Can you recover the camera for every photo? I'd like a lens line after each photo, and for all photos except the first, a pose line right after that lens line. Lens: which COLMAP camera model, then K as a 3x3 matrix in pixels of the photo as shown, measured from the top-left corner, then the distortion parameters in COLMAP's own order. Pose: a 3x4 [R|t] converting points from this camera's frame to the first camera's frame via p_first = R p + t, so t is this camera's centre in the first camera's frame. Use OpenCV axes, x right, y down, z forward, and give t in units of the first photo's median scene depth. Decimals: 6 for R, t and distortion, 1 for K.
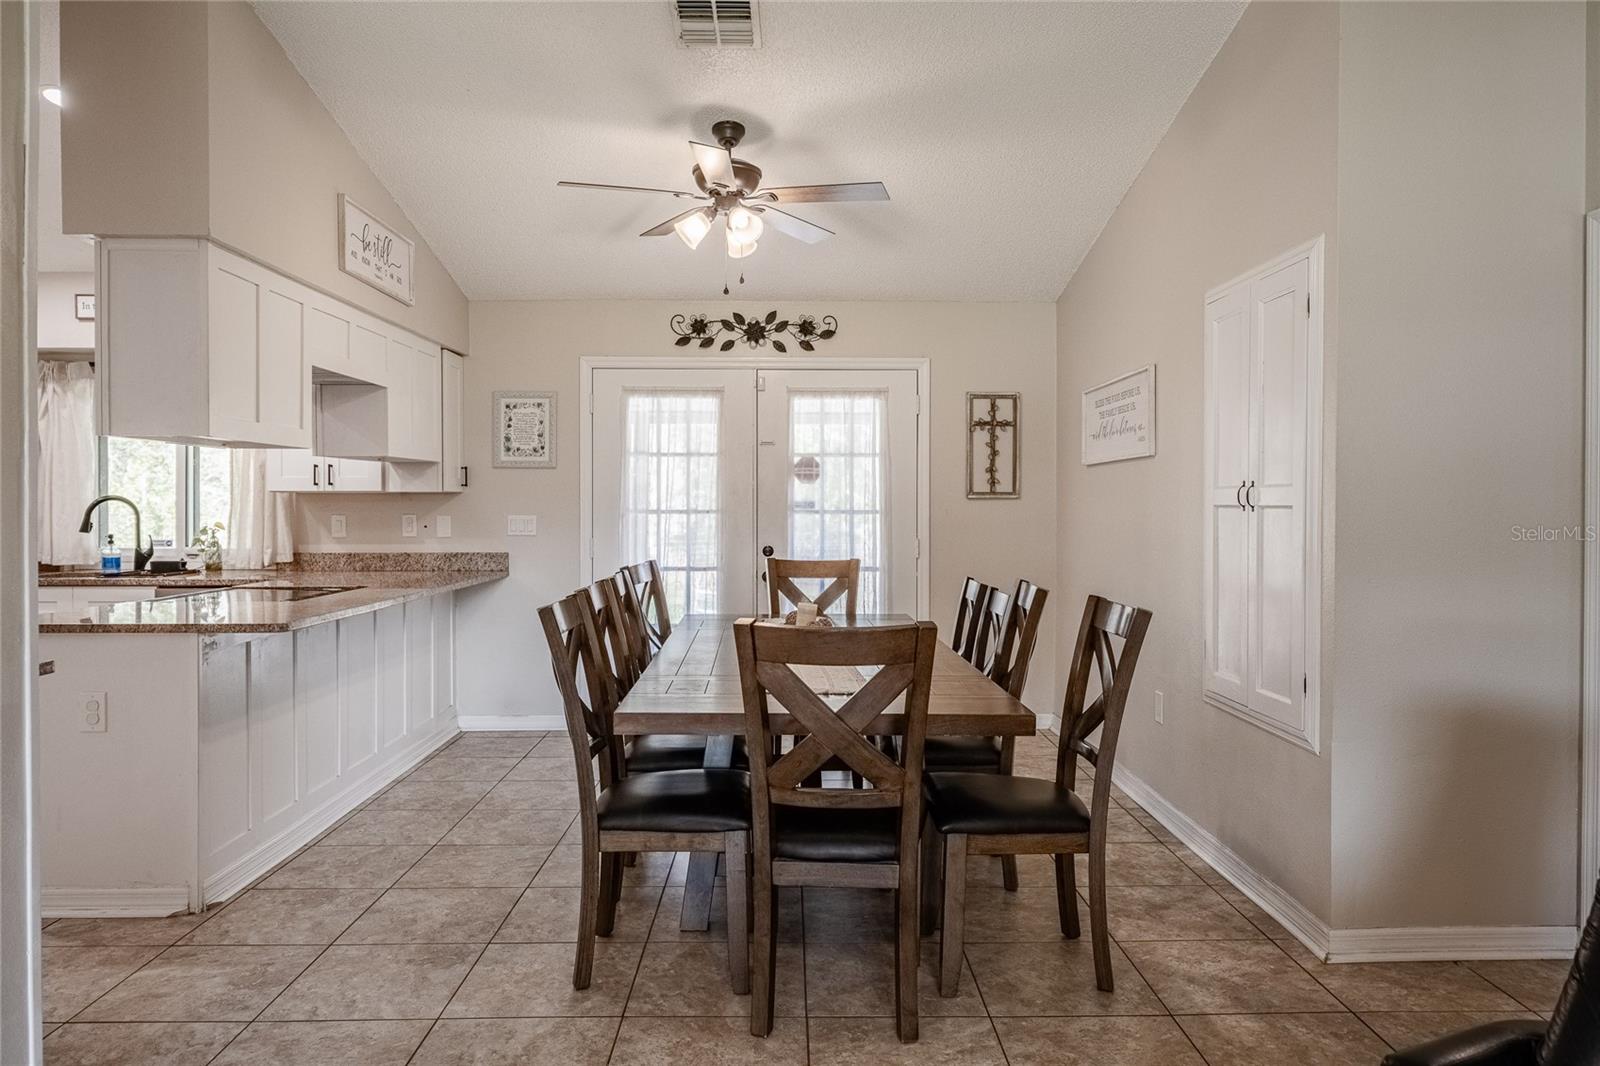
lens RADIAL K [[1048.2, 0, 793.9], [0, 1048.2, 523.0], [0, 0, 1]] dist [-0.005282, 0.000371]
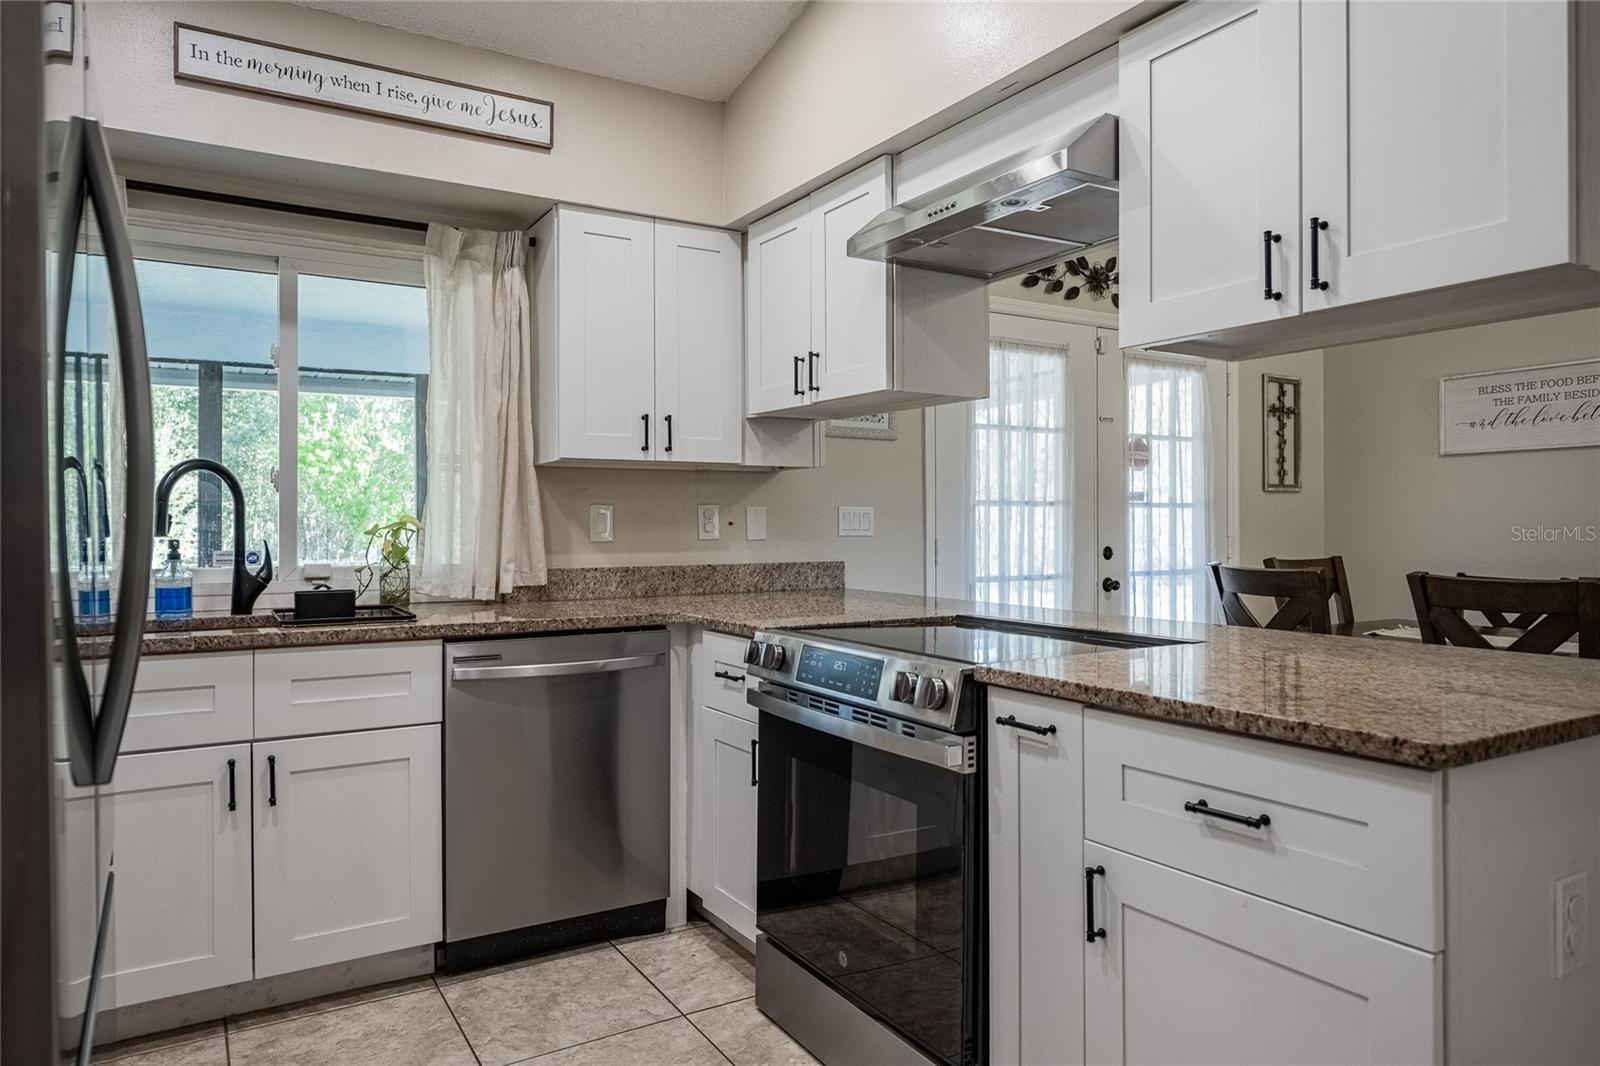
lens RADIAL K [[1016.8, 0, 811.8], [0, 1016.8, 522.1], [0, 0, 1]] dist [0.014147, -0.010415]
pose [[0.871055, -0.001598, 0.491182, -0.615621], [0.009391, 0.999866, -0.013401, 0.011352], [-0.491095, 0.016286, 0.870954, 0.434568]]
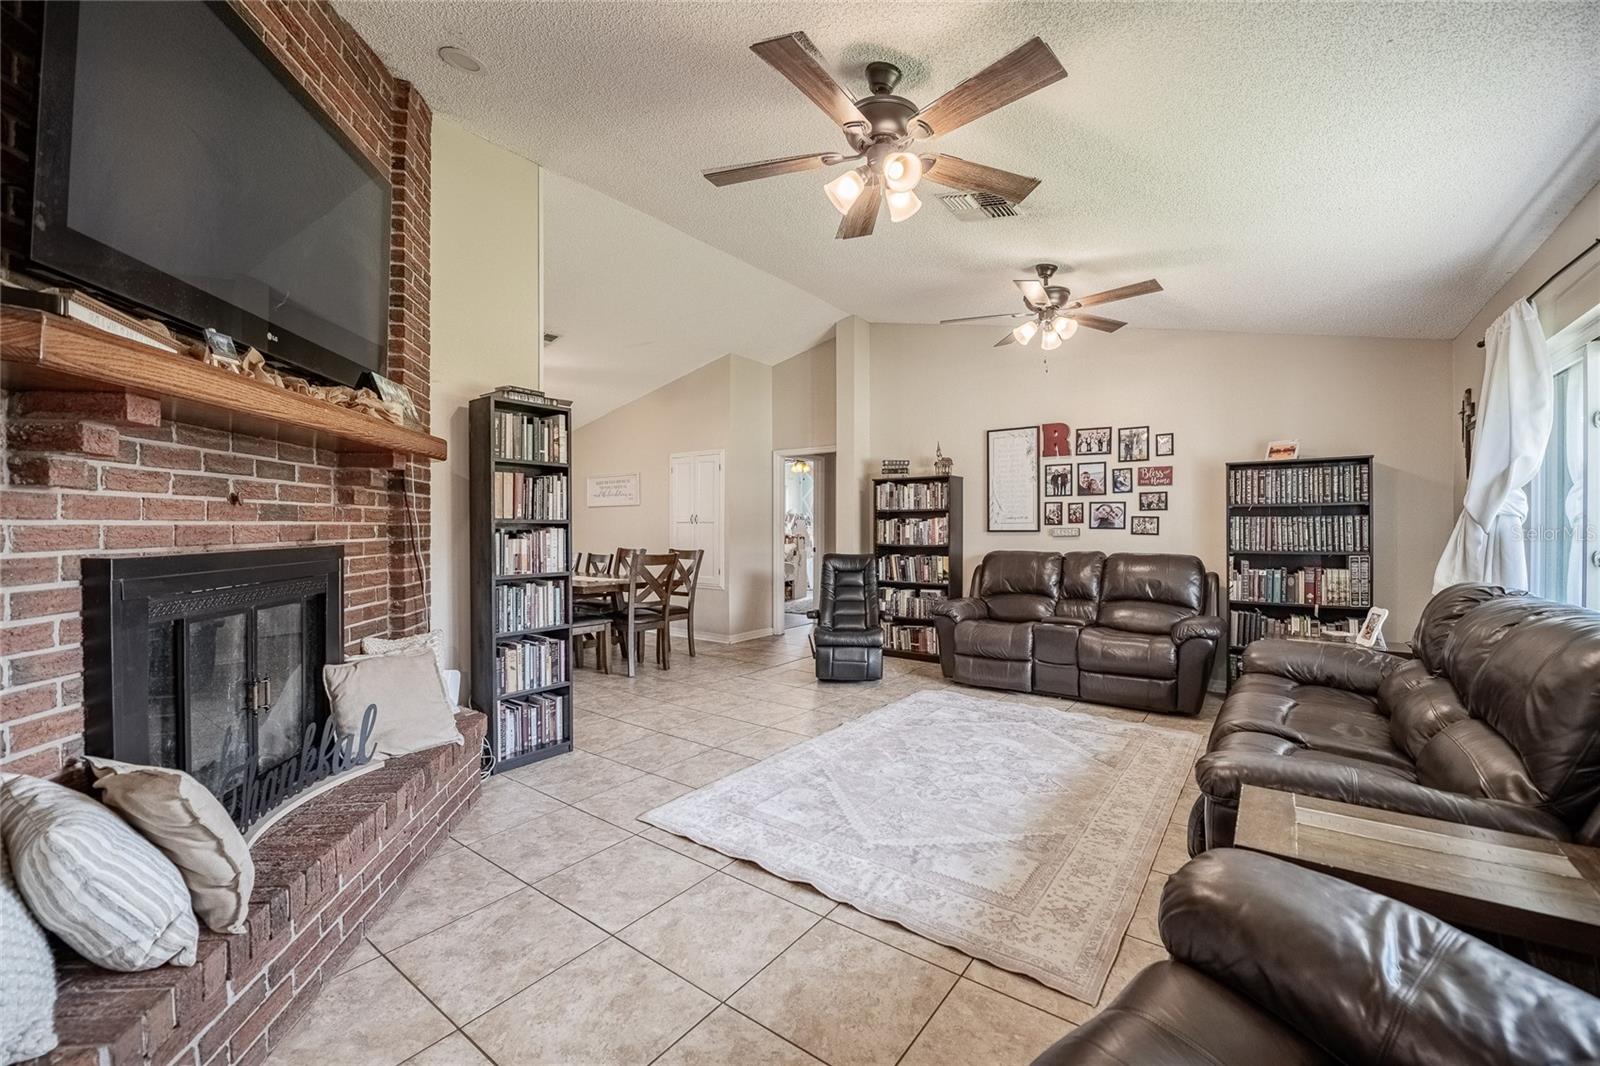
lens RADIAL K [[642.3, 0, 794.7], [0, 642.3, 524.5], [0, 0, 1]] dist [-0.016053, -0.001861]
pose [[0.628288, 0.003176, 0.777974, -0.559371], [0.010296, 0.999870, -0.012397, 0.010426], [-0.777913, 0.015799, 0.628174, -0.311069]]
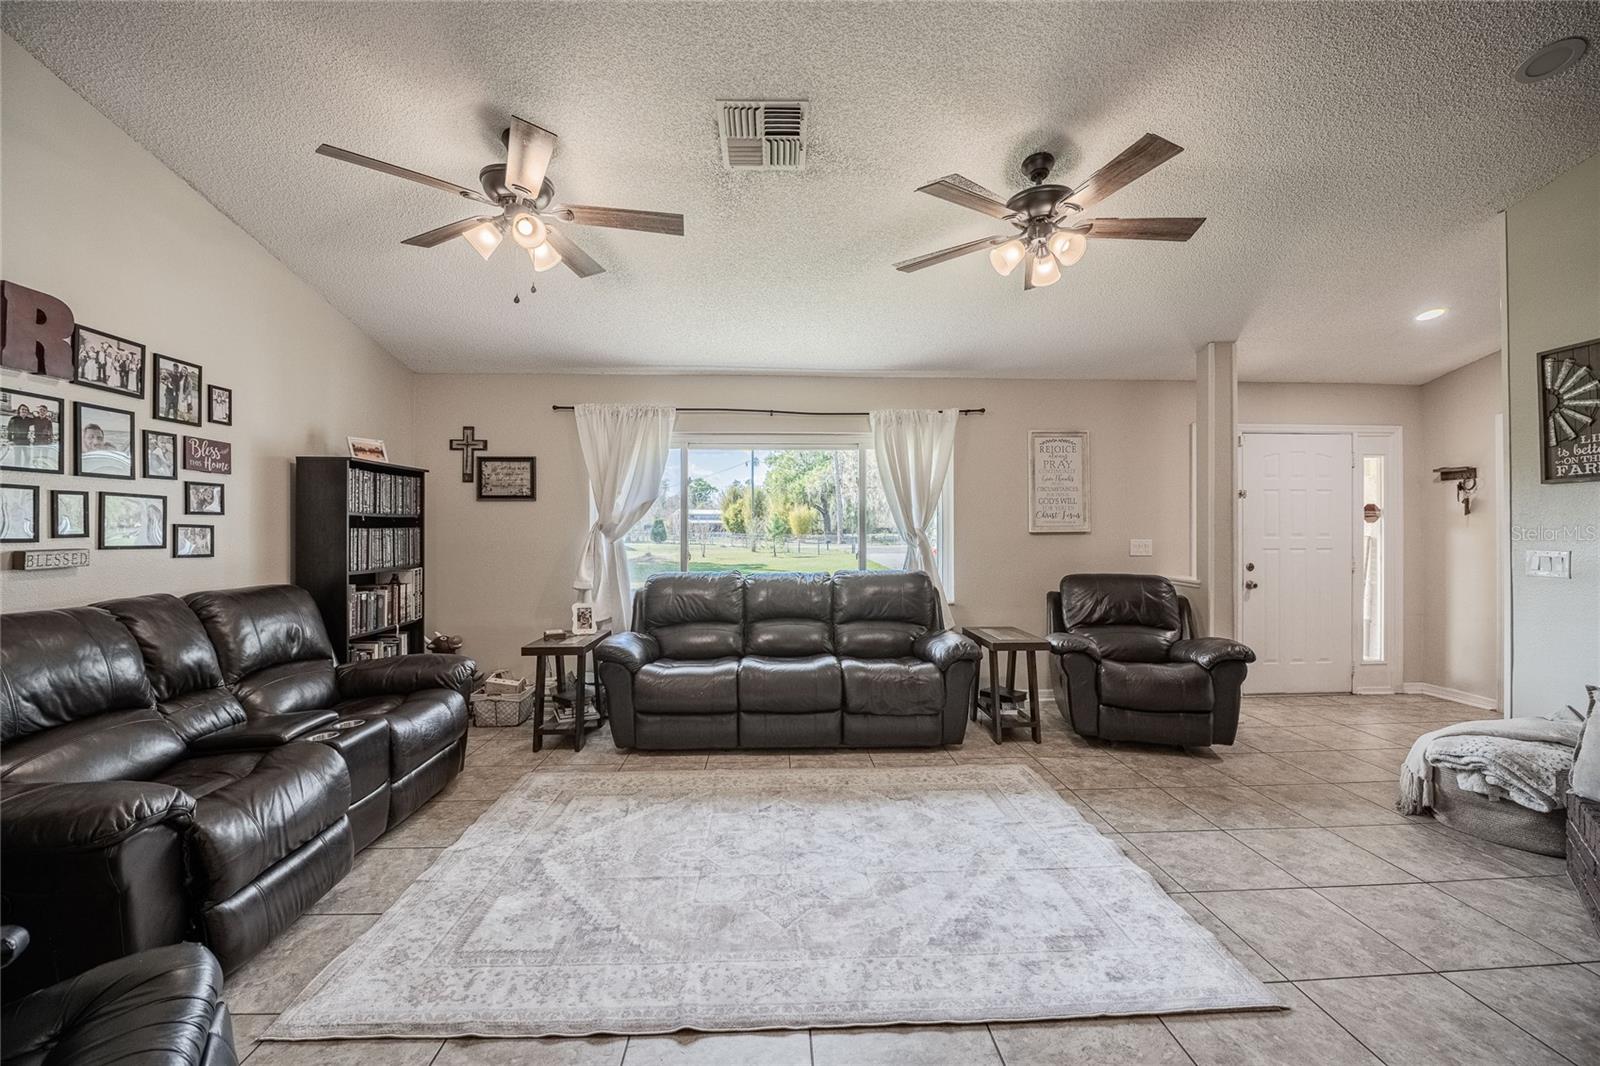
lens RADIAL K [[642.3, 0, 808.0], [0, 642.3, 529.0], [0, 0, 1]] dist [-0.016053, -0.001861]
pose [[-0.999810, 0.001792, -0.019409, -0.056762], [0.001594, 0.999946, 0.010224, -0.007045], [0.019426, 0.010192, -0.999759, 0.339176]]
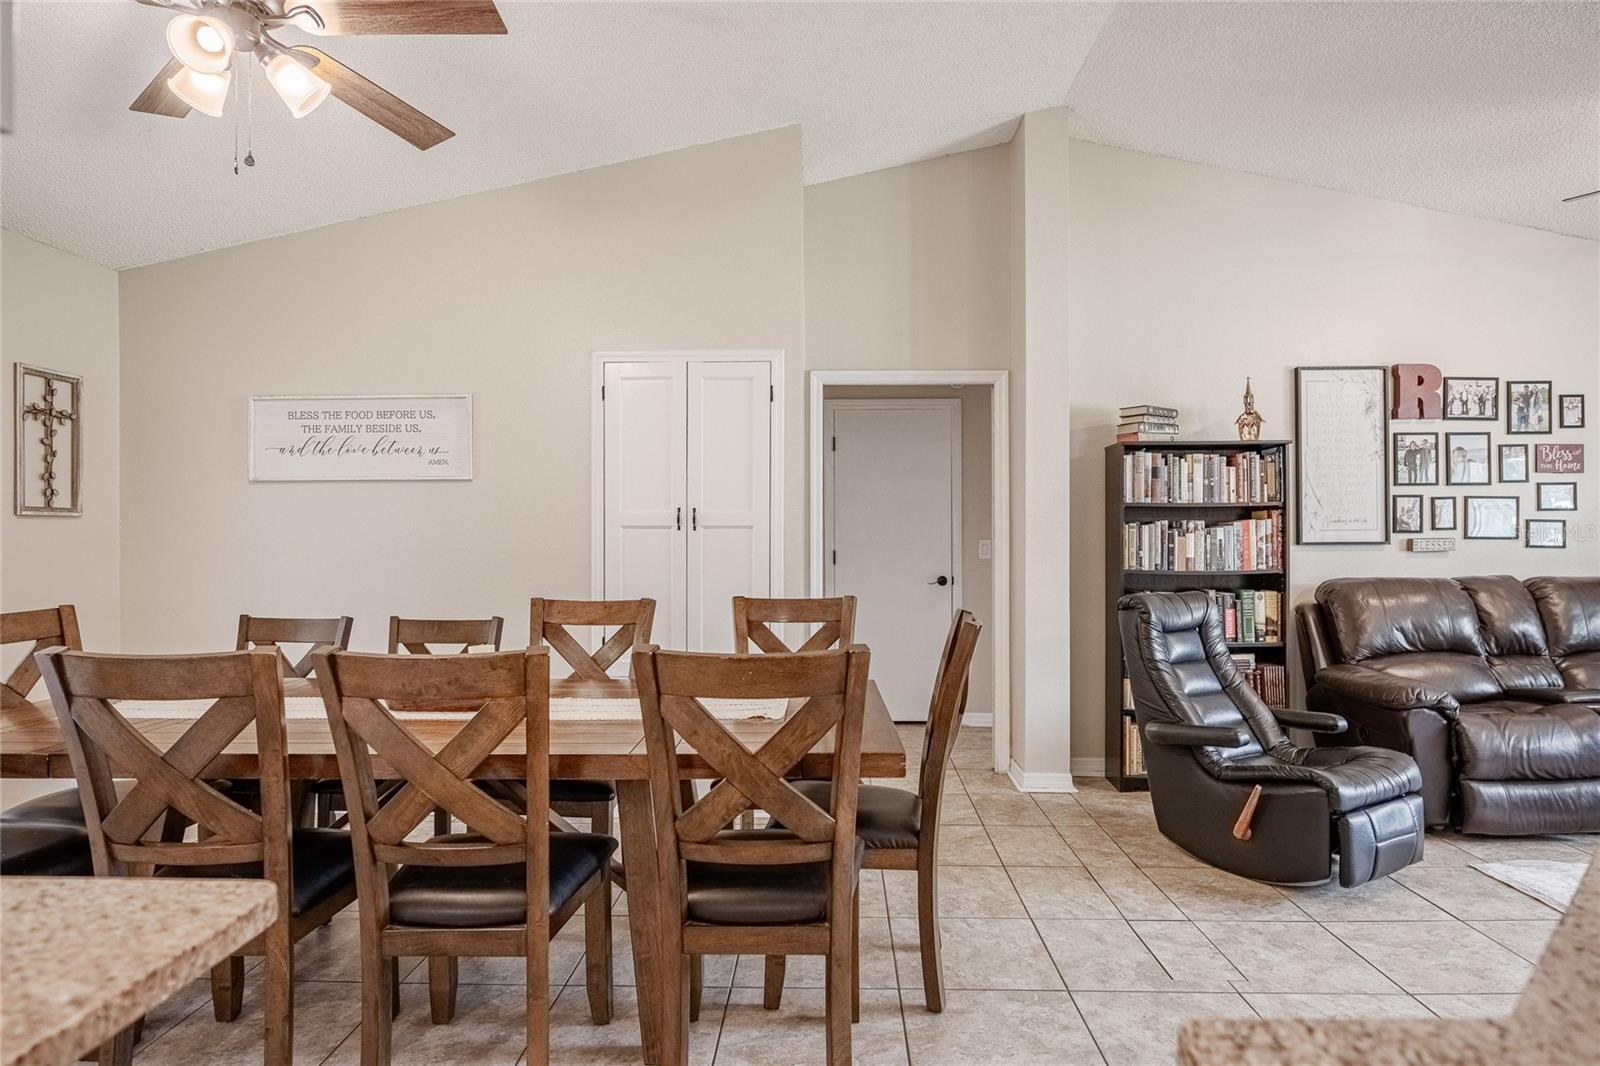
lens RADIAL K [[886.7, 0, 810.7], [0, 886.7, 535.1], [0, 0, 1]] dist [-0.003521, 0.003064]
pose [[0.048449, 0.000432, 0.998826, -0.400965], [0.015416, 0.999880, -0.001180, -0.001768], [-0.998707, 0.015455, 0.048437, 0.454891]]
